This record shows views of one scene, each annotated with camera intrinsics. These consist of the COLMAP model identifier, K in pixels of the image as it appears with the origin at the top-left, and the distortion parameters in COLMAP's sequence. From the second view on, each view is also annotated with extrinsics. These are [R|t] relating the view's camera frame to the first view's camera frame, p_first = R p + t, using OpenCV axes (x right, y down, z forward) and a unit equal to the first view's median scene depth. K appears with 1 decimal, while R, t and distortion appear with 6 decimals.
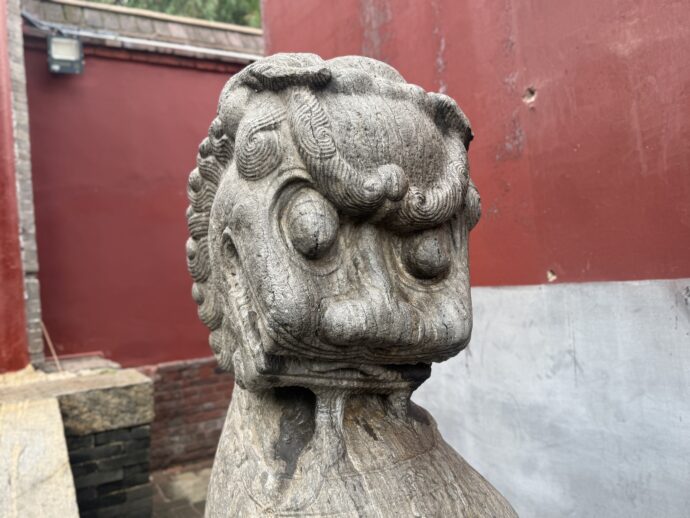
lens RADIAL K [[571.5, 0, 345.0], [0, 571.5, 259.0], [0, 0, 1]] dist [0.034785, -0.016438]
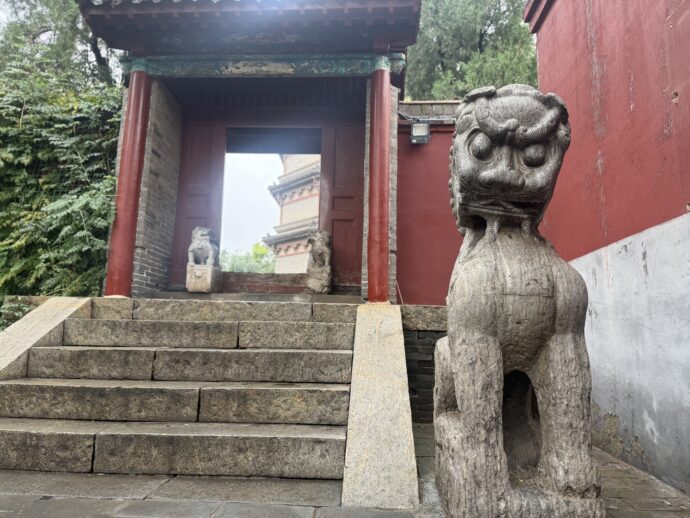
lens RADIAL K [[545.4, 0, 345.0], [0, 545.4, 259.0], [0, 0, 1]] dist [-0.011375, -0.003462]
pose [[0.822651, -0.010566, -0.568449, 0.412302], [-0.072826, 0.989633, -0.123787, 0.394161], [0.563863, 0.143231, 0.813353, -0.631067]]
